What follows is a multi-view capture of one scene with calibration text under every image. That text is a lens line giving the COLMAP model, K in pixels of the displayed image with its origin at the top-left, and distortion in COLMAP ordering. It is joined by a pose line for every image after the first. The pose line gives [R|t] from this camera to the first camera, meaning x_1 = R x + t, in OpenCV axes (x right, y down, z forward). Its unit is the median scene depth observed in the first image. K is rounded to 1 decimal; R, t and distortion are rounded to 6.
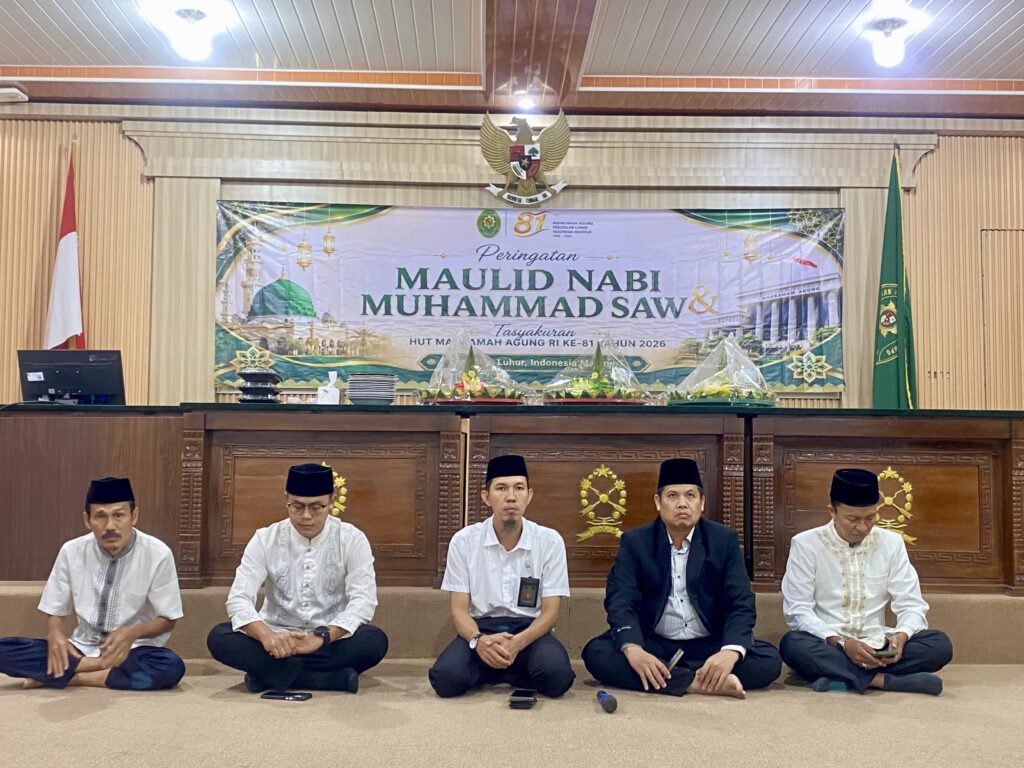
lens RADIAL K [[1220.8, 0, 517.1], [0, 1220.8, 376.5], [0, 0, 1]] dist [0.198350, -0.554350]
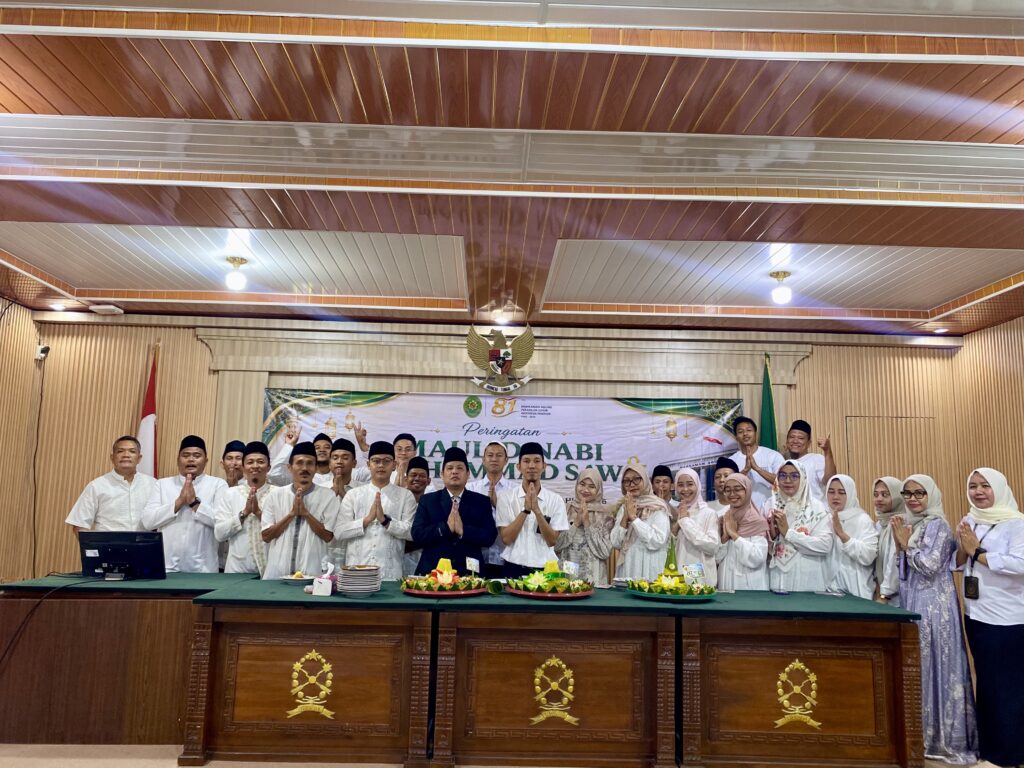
lens RADIAL K [[786.2, 0, 512.0], [0, 786.2, 384.0], [0, 0, 1]] dist [0.154929, -0.328654]
pose [[0.999924, 0.012234, 0.001399, 0.017947], [-0.012101, 0.997335, -0.071947, -0.089270], [-0.002275, 0.071924, 0.997407, 0.155531]]
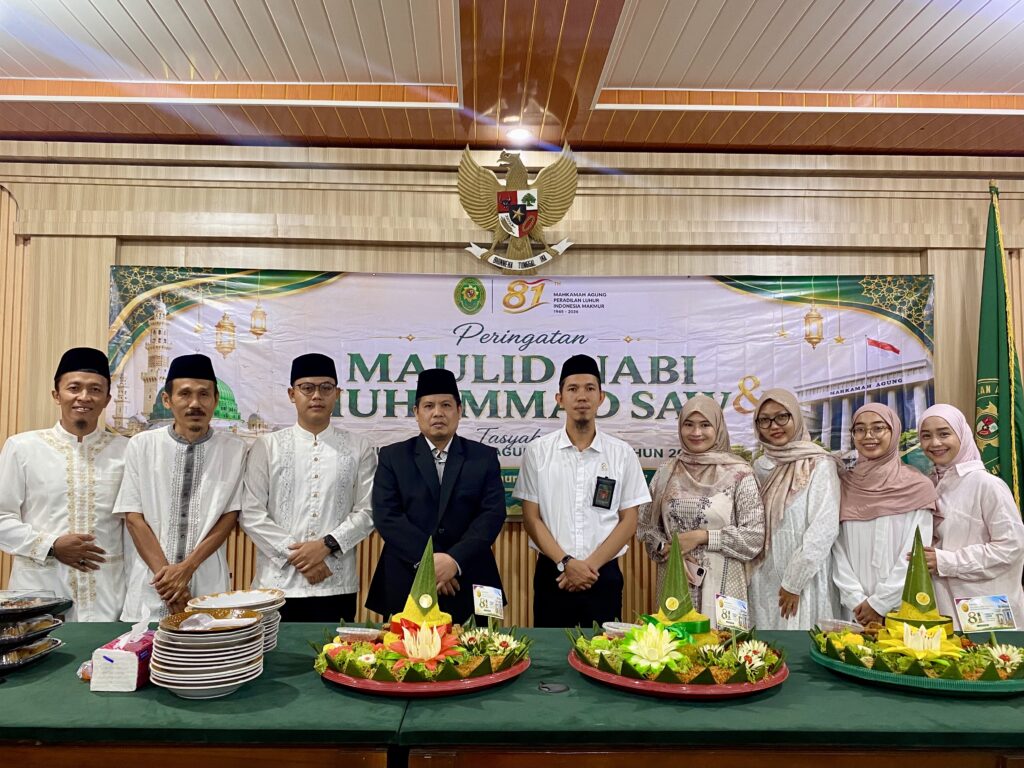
lens RADIAL K [[818.0, 0, 498.3], [0, 818.0, 410.2], [0, 0, 1]] dist [0.061717, -0.087041]
pose [[0.999999, -0.001490, -0.000121, -0.005406], [0.001492, 0.999861, 0.016596, -0.062085], [0.000096, -0.016597, 0.999862, 0.491298]]
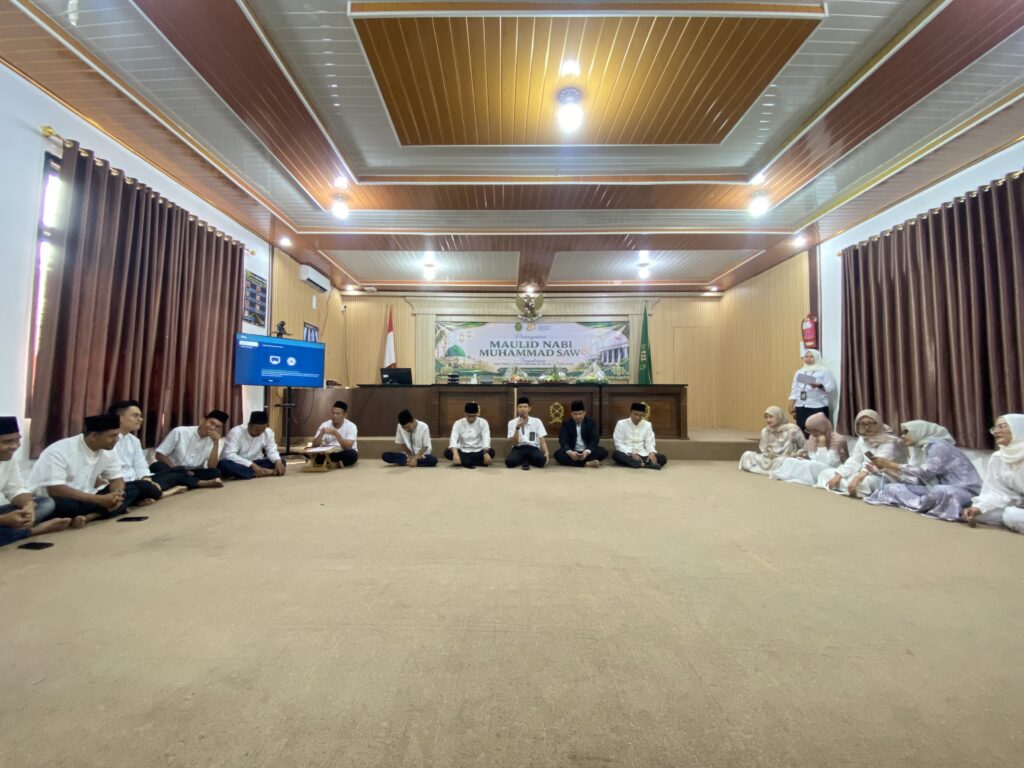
lens RADIAL K [[408.8, 0, 509.7], [0, 408.8, 383.5], [0, 0, 1]] dist [0.090071, 0.000002]
pose [[0.999660, -0.007652, -0.024916, -0.020281], [0.008300, 0.999627, 0.026003, -0.004899], [0.024708, -0.026201, 0.999351, -0.080694]]
